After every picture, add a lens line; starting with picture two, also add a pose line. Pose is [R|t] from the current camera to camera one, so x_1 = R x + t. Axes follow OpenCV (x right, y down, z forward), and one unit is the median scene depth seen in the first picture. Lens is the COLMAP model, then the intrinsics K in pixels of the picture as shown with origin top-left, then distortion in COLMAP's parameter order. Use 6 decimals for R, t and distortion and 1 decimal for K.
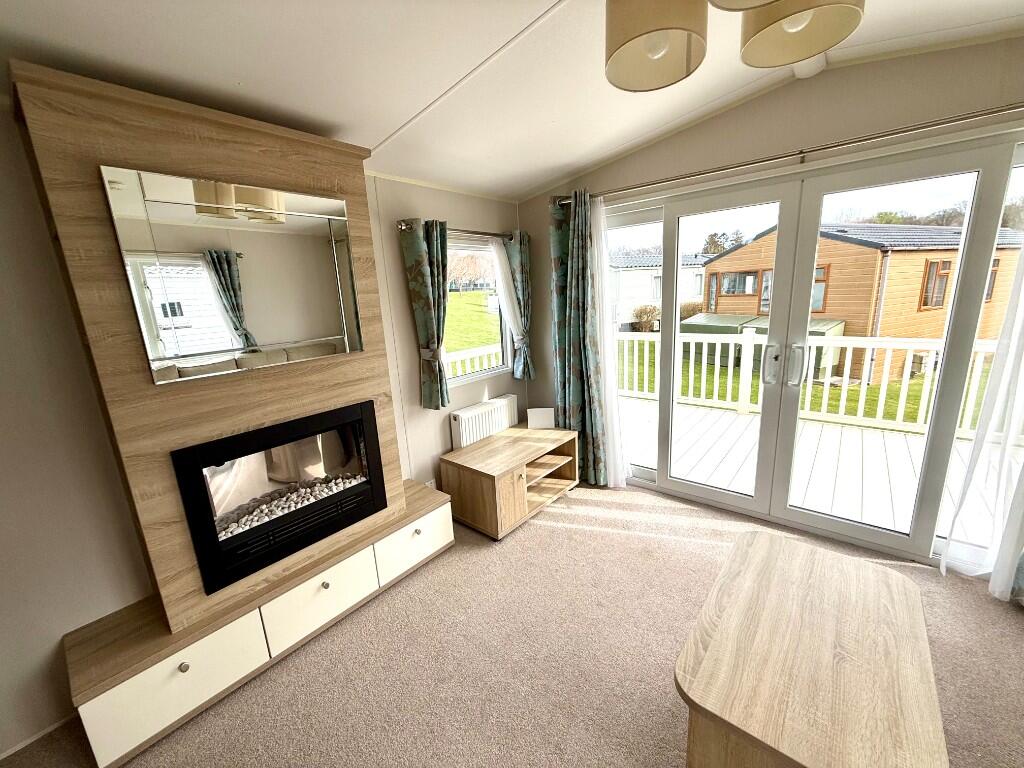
lens RADIAL K [[404.4, 0, 511.2], [0, 404.4, 383.8], [0, 0, 1]] dist [-0.014779, -0.000040]
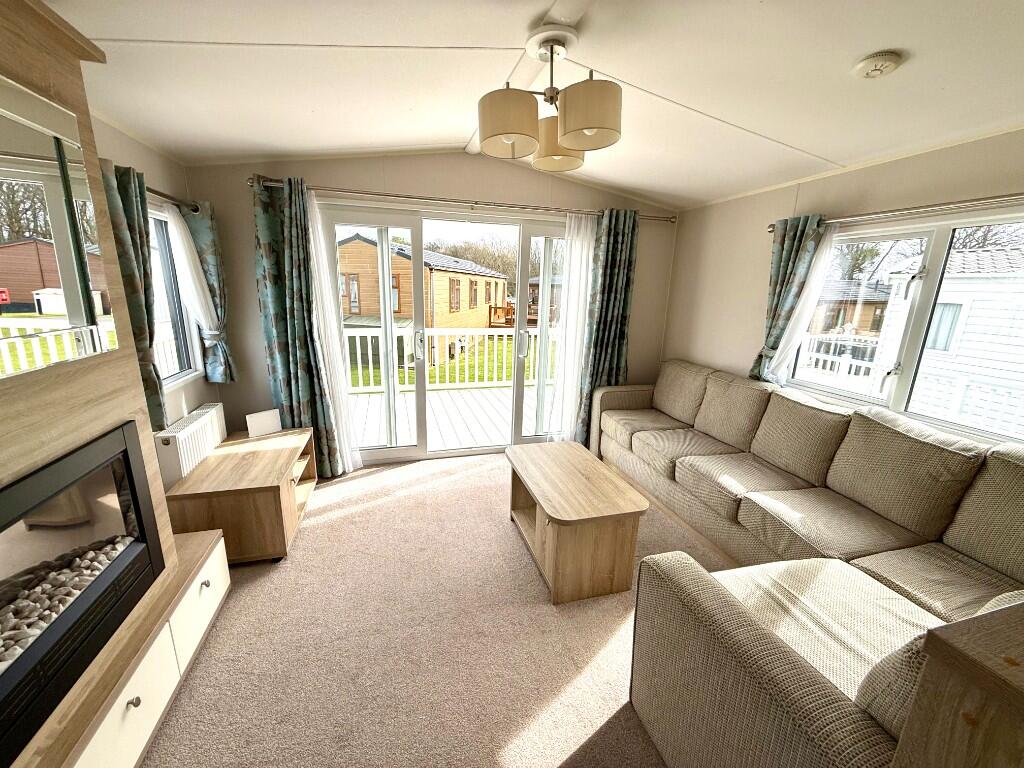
lens RADIAL K [[404.4, 0, 514.9], [0, 404.4, 384.8], [0, 0, 1]] dist [-0.014779, -0.000040]
pose [[0.539932, -0.127684, 0.831968, -0.368428], [0.125305, 0.989606, 0.070556, 0.009696], [-0.832329, 0.066154, 0.550320, 0.053366]]
